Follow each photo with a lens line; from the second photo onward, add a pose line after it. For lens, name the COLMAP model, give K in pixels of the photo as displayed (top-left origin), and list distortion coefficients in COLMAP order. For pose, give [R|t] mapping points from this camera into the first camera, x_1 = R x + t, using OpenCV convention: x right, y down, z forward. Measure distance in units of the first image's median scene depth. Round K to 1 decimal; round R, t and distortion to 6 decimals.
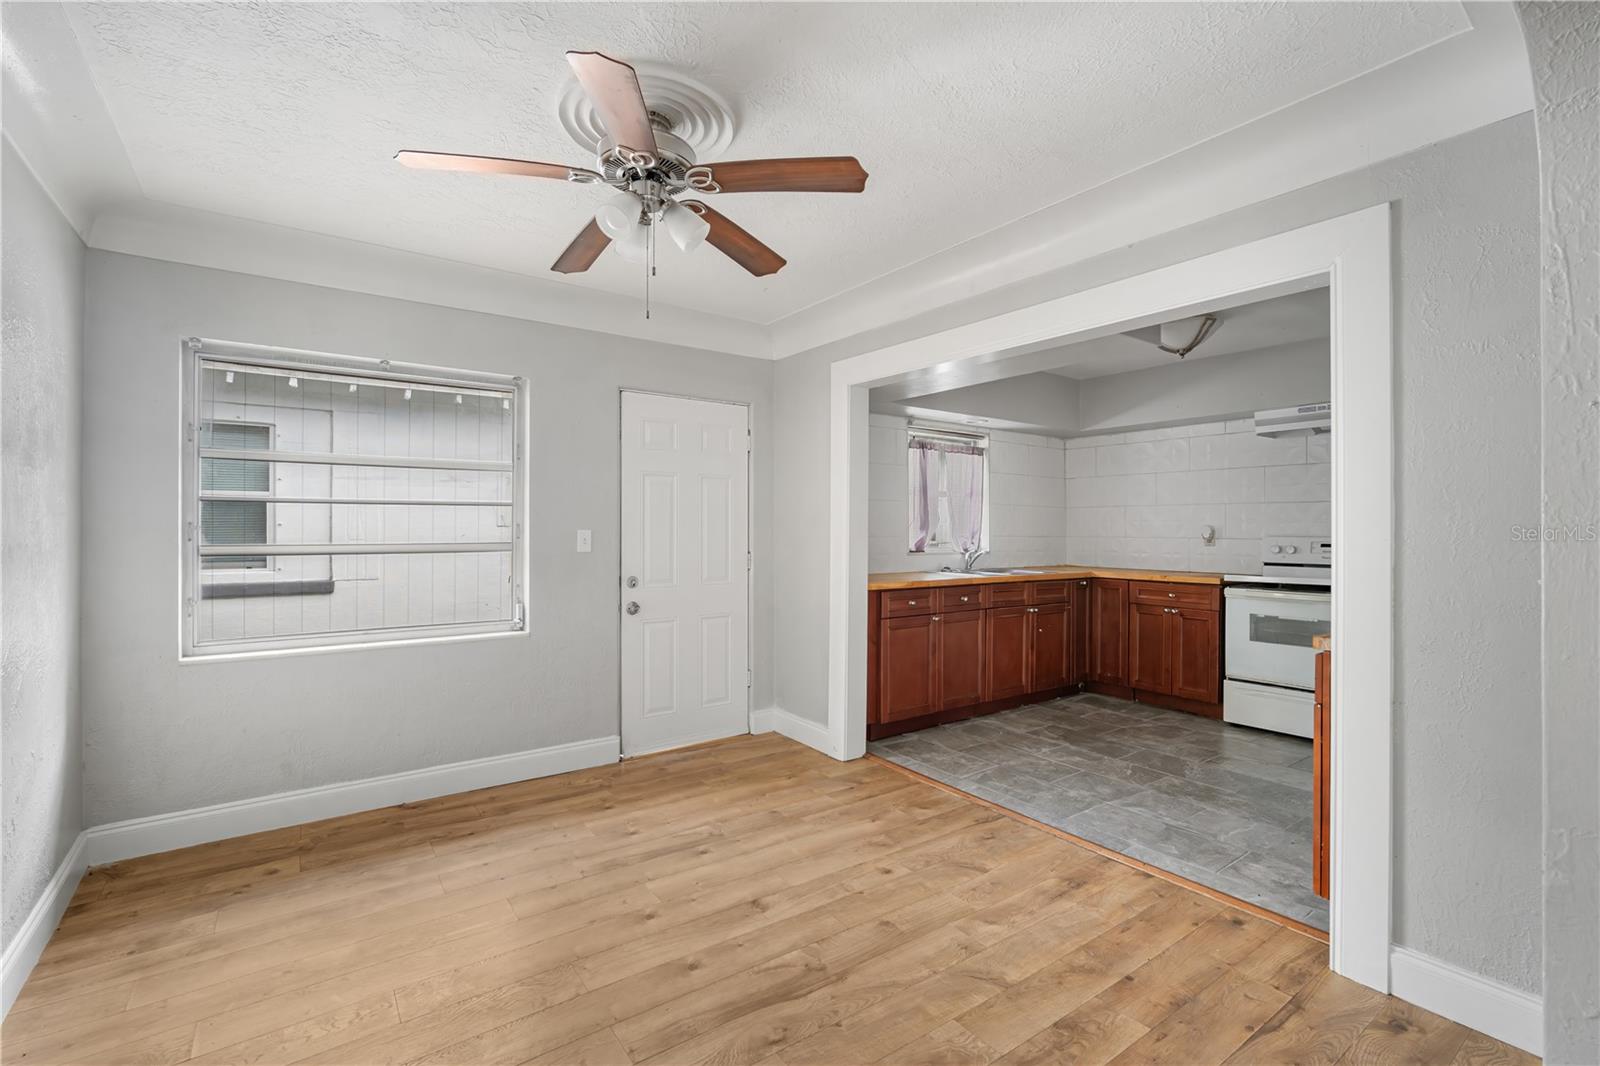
lens RADIAL K [[707.6, 0, 800.1], [0, 707.6, 525.4], [0, 0, 1]] dist [-0.010064, 0.001688]
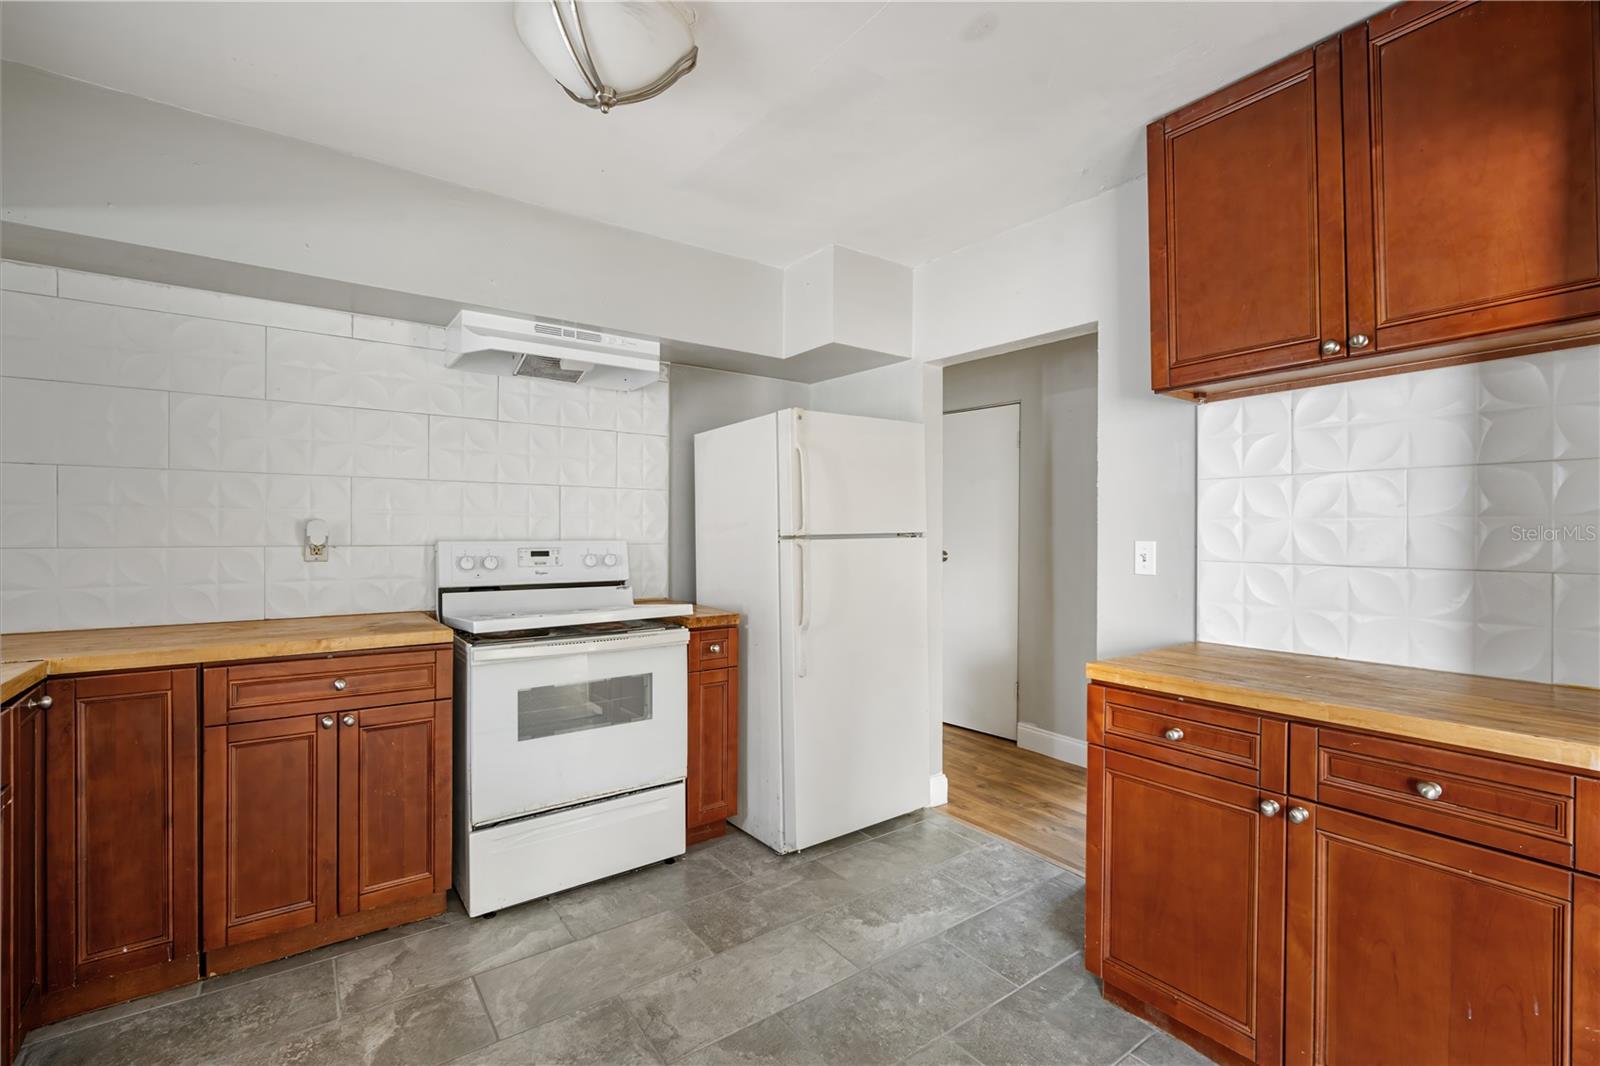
lens RADIAL K [[707.6, 0, 787.3], [0, 707.6, 533.1], [0, 0, 1]] dist [-0.010064, 0.001688]
pose [[0.011914, -0.007874, 0.999898, 0.105485], [-0.009916, 0.999919, 0.007992, 0.002425], [-0.999880, -0.010010, 0.011835, 0.713536]]
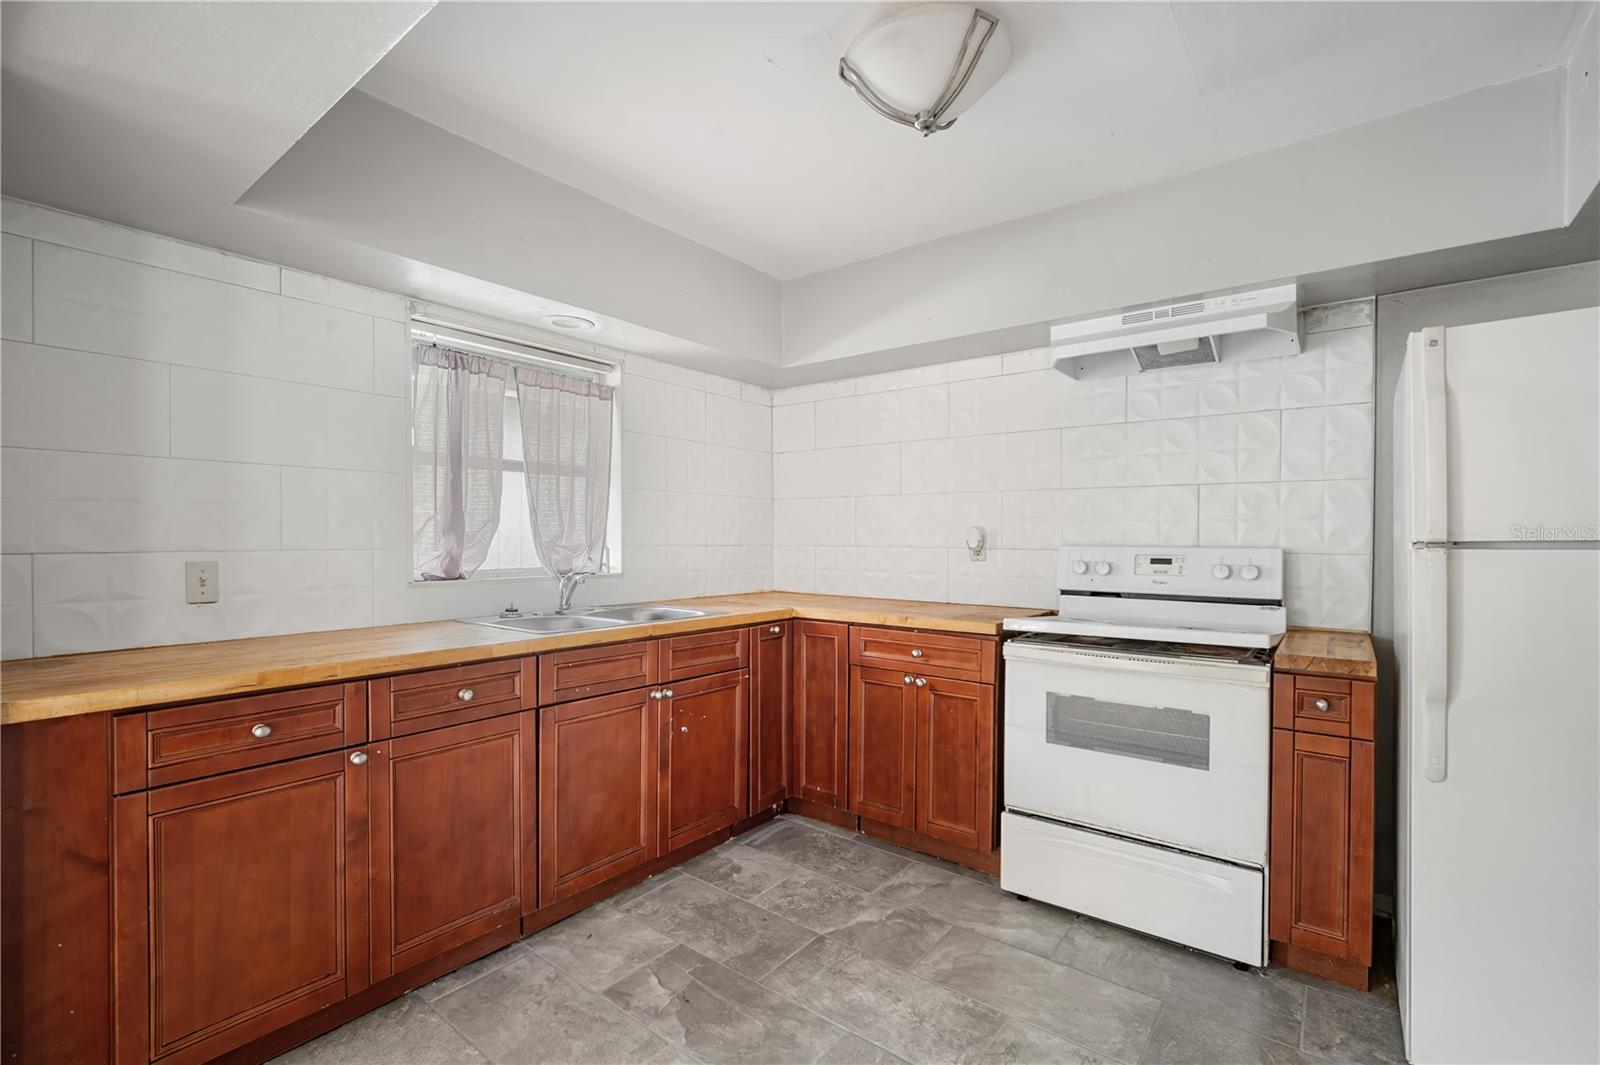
lens RADIAL K [[707.6, 0, 790.1], [0, 707.6, 540.1], [0, 0, 1]] dist [-0.010064, 0.001688]
pose [[0.963498, -0.002023, 0.267707, 0.277823], [-0.001627, 0.999909, 0.013413, 0.003547], [-0.267710, -0.013359, 0.963407, 0.484879]]
